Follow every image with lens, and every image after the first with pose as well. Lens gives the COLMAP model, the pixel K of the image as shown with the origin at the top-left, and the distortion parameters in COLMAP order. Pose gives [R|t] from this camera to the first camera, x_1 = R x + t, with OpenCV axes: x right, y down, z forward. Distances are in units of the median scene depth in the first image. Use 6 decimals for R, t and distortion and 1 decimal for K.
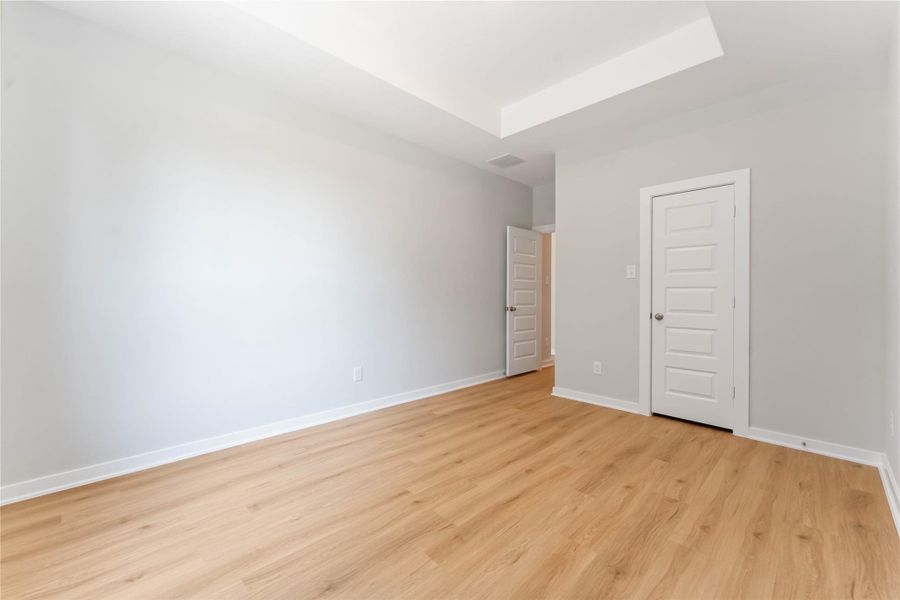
lens RADIAL K [[367.7, 0, 448.0], [0, 367.7, 296.0], [0, 0, 1]] dist [0.006370, -0.000075]
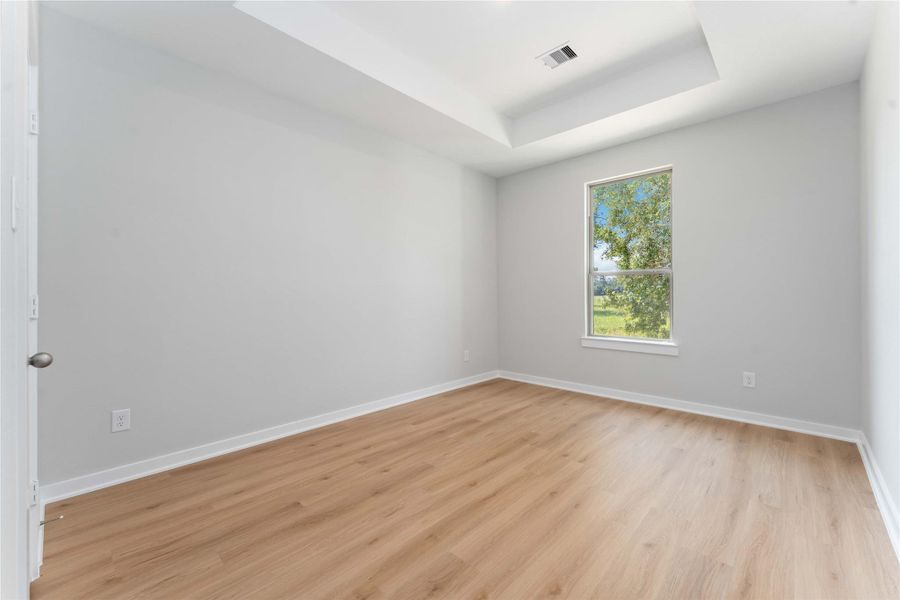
lens RADIAL K [[367.7, 0, 448.0], [0, 367.7, 296.0], [0, 0, 1]] dist [0.006370, -0.000075]
pose [[-0.999547, -0.003687, -0.029864, 0.340513], [-0.003799, 0.999986, 0.003710, -0.003586], [0.029850, 0.003821, -0.999547, 2.101320]]
